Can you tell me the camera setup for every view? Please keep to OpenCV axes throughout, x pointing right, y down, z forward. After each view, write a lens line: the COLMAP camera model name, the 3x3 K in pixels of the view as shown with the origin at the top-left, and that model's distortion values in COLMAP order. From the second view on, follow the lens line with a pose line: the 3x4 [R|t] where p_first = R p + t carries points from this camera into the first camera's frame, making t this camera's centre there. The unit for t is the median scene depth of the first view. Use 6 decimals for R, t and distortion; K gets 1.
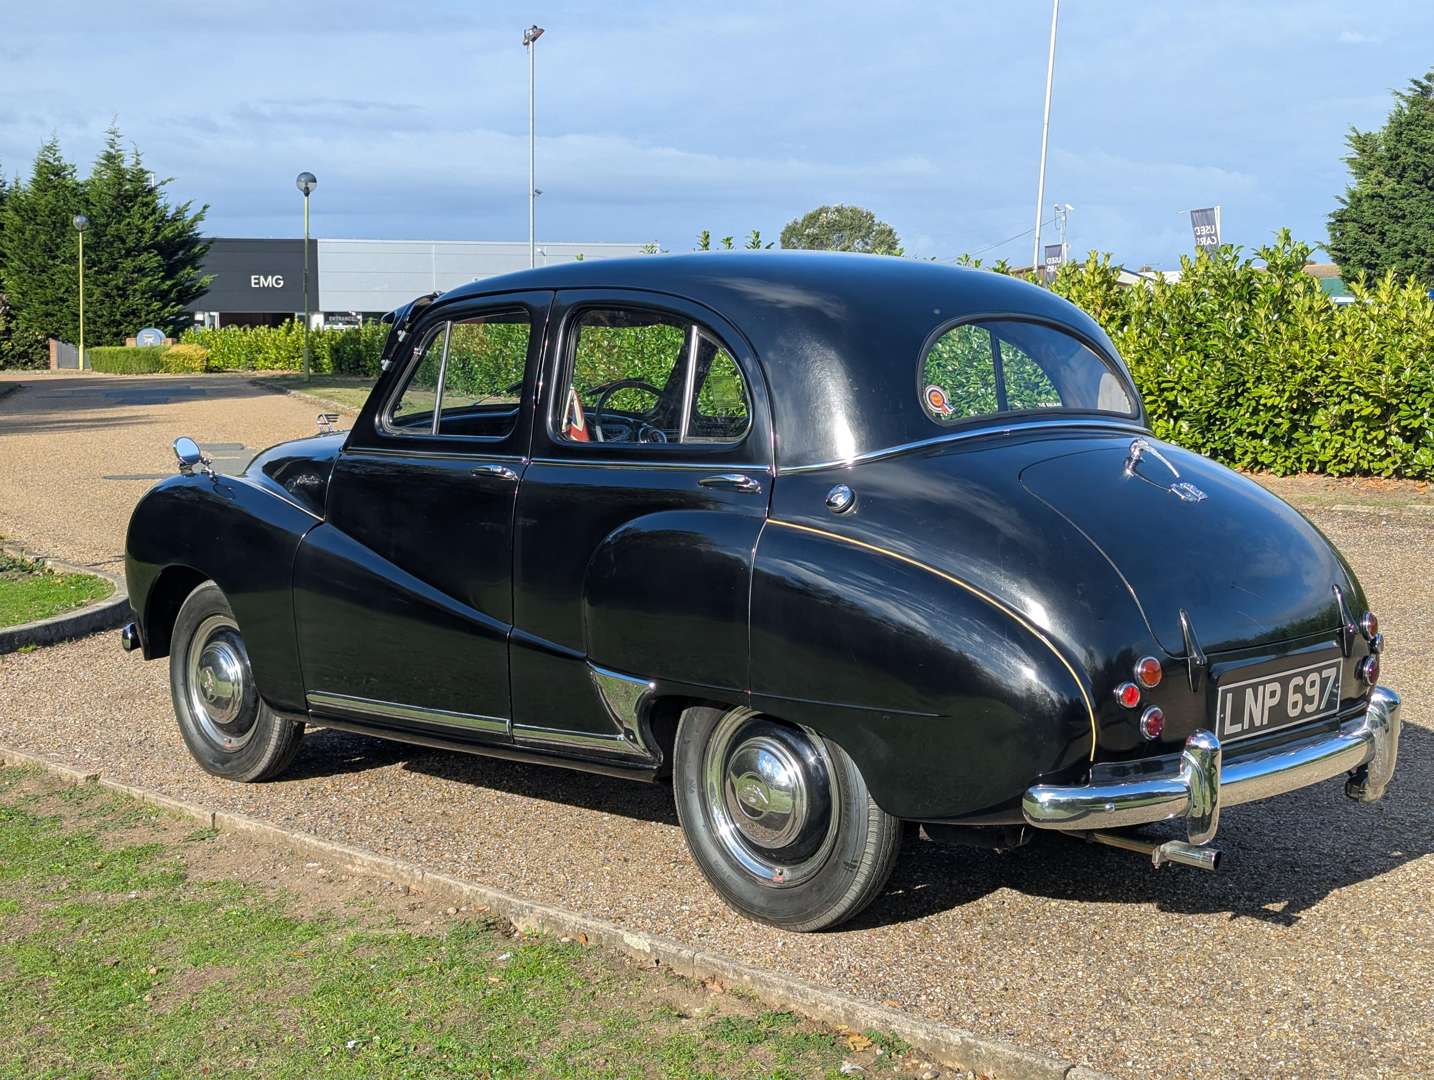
lens RADIAL K [[2021.6, 0, 762.1], [0, 2021.6, 473.5], [0, 0, 1]] dist [0.030644, 0.000000]
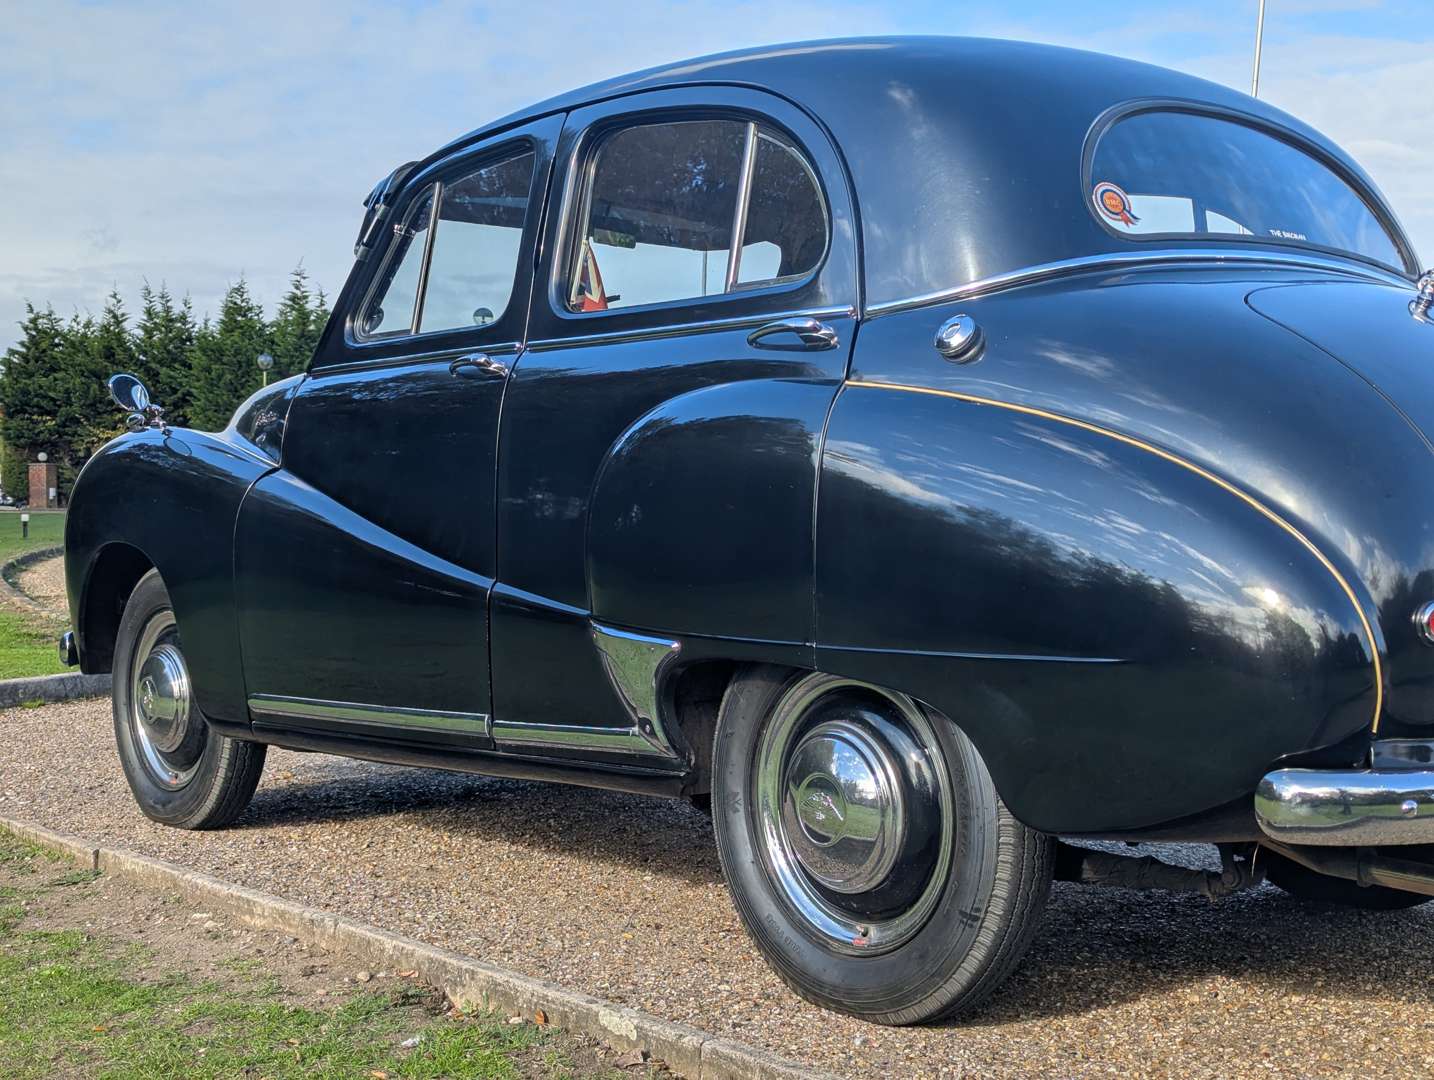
lens RADIAL K [[2021.6, 0, 745.1], [0, 2021.6, 539.7], [0, 0, 1]] dist [0.030644, 0.000000]
pose [[0.994926, 0.006286, -0.100414, 0.034551], [-0.011001, 0.998859, -0.046472, 0.100750], [0.100008, 0.047341, 0.993860, 0.342994]]
